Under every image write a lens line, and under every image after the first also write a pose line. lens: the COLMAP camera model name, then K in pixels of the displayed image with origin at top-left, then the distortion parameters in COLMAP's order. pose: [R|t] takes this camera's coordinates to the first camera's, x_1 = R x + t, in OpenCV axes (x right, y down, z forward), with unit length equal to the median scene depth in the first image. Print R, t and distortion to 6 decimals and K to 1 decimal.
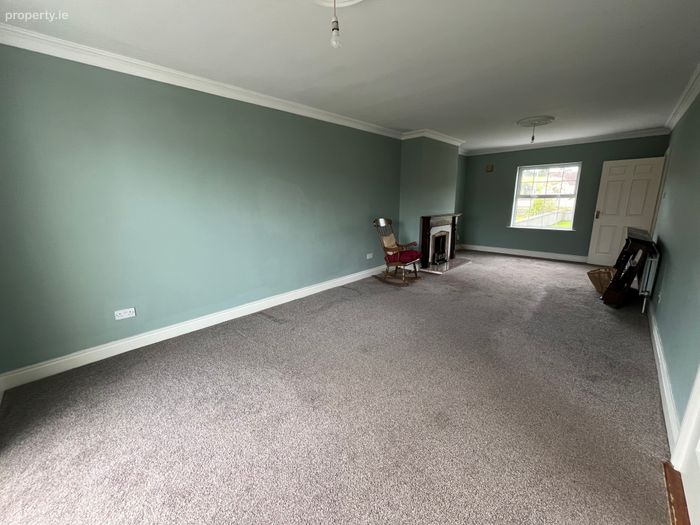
lens RADIAL K [[281.7, 0, 348.7], [0, 281.7, 264.3], [0, 0, 1]] dist [-0.000973, 0.000438]
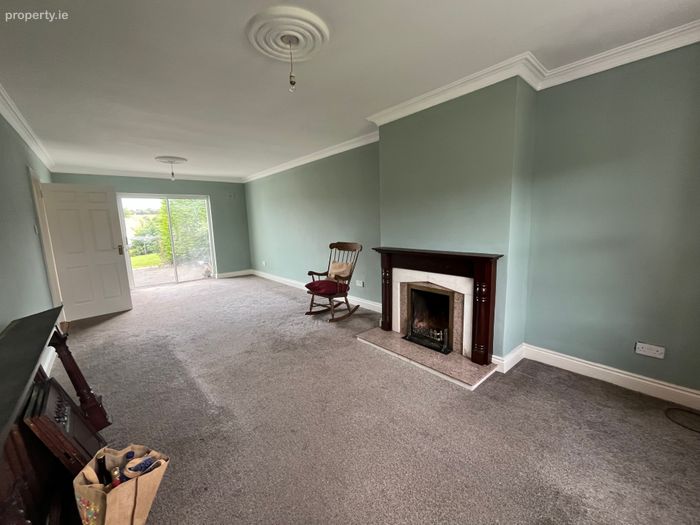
lens RADIAL K [[281.7, 0, 348.6], [0, 281.7, 261.7], [0, 0, 1]] dist [-0.000973, 0.000438]
pose [[-0.085856, 0.176442, -0.980560, 1.105405], [-0.178724, 0.965501, 0.189381, -0.300912], [0.980146, 0.191510, -0.051360, 1.170891]]
